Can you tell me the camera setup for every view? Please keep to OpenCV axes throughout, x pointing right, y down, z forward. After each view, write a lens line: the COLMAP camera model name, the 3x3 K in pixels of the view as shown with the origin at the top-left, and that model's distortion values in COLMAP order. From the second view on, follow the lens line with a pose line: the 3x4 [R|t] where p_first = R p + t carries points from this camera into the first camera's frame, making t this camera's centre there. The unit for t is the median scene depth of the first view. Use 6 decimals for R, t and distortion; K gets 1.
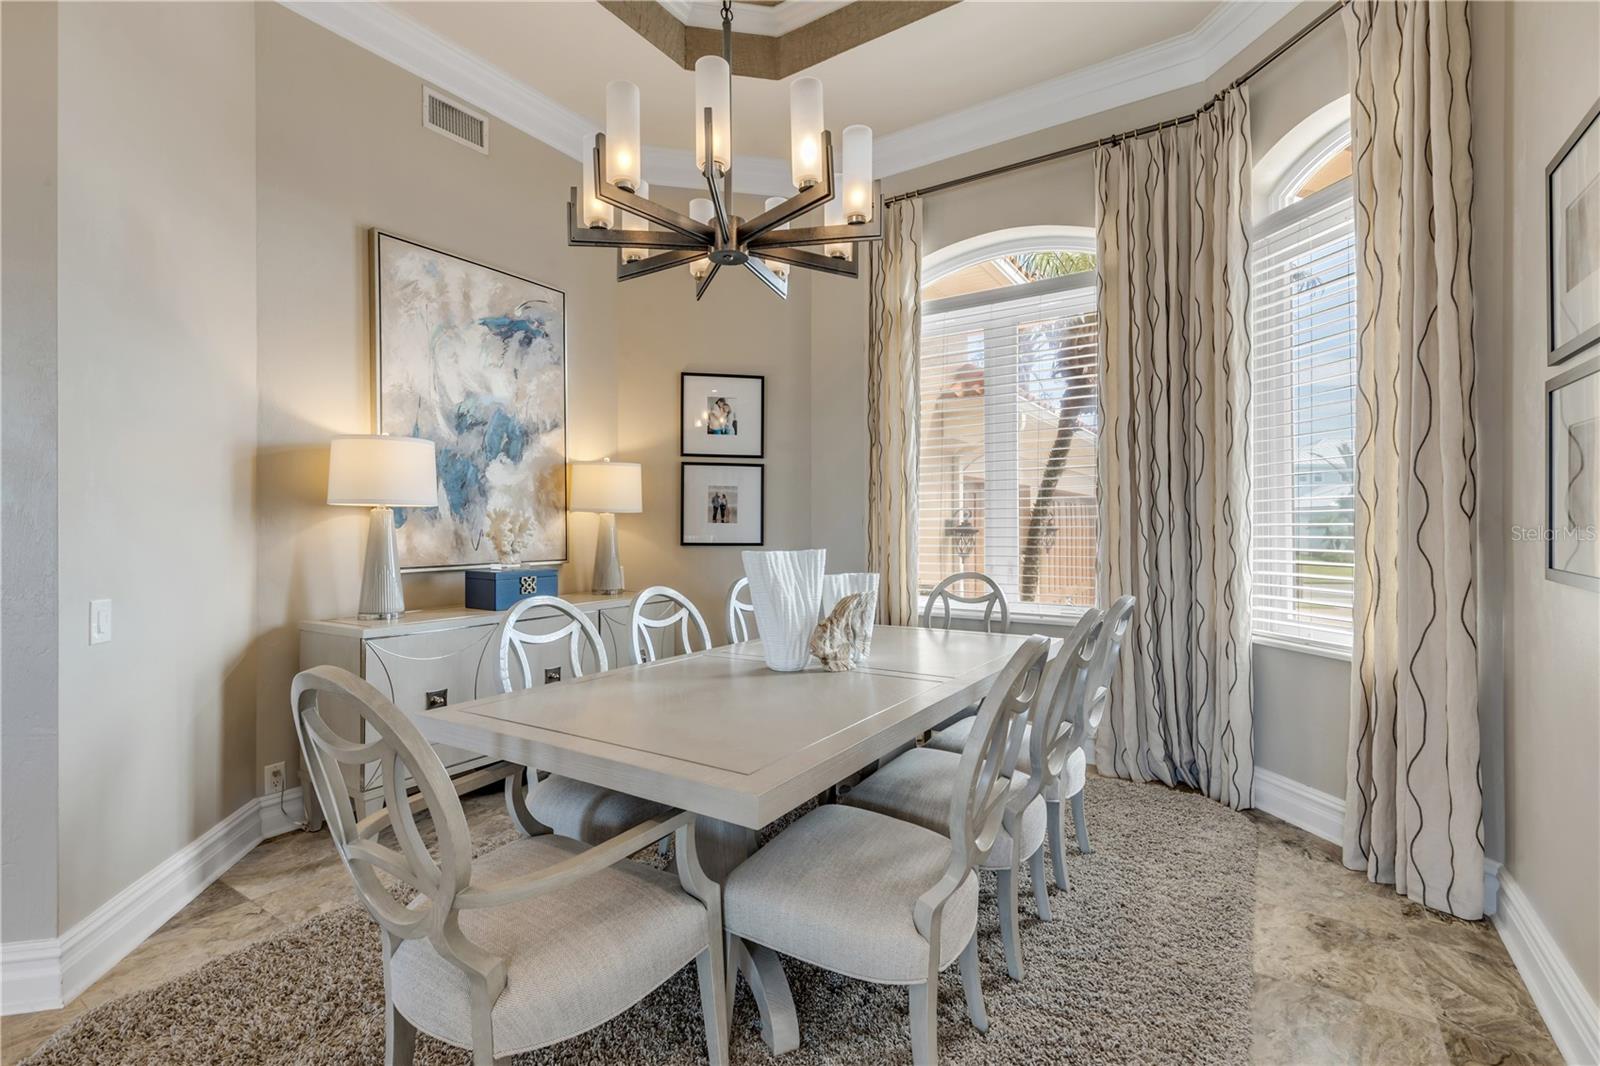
lens RADIAL K [[726.3, 0, 792.7], [0, 726.3, 524.7], [0, 0, 1]] dist [0.002788, -0.000743]
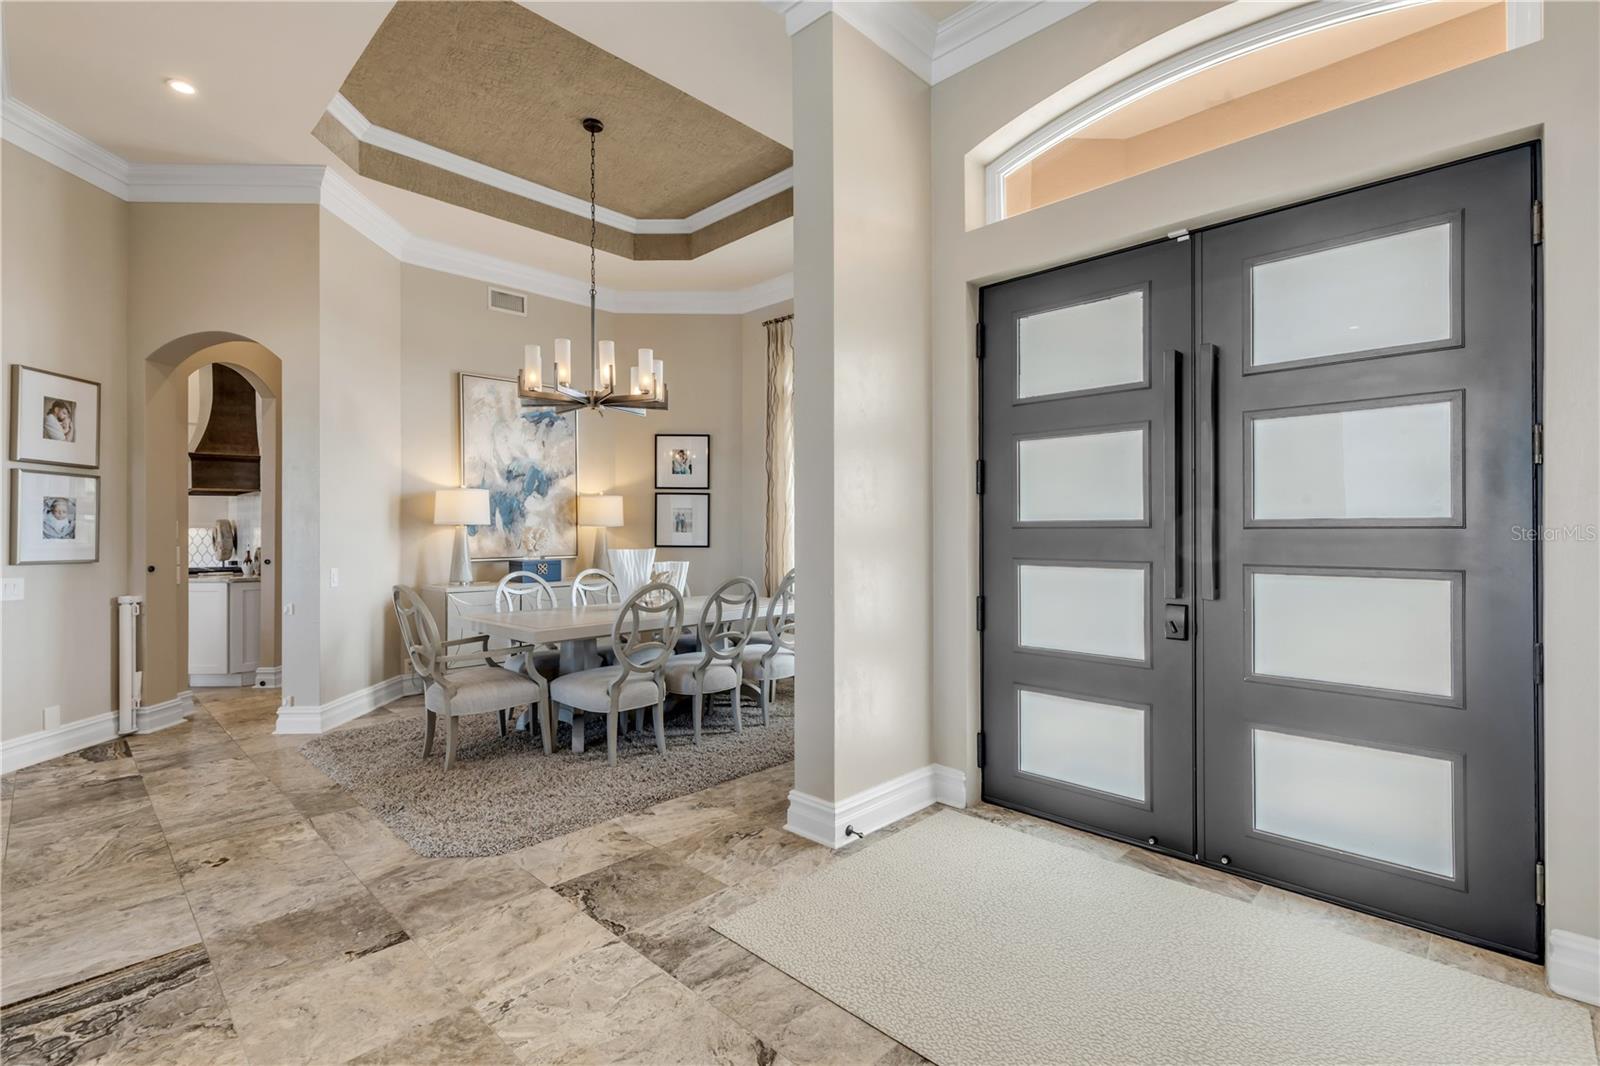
lens RADIAL K [[726.3, 0, 786.0], [0, 726.3, 527.3], [0, 0, 1]] dist [0.002788, -0.000743]
pose [[0.981816, -0.001699, -0.189830, 0.508534], [0.001340, 0.999997, -0.002017, -0.011962], [0.189833, 0.001726, 0.981815, -0.564319]]
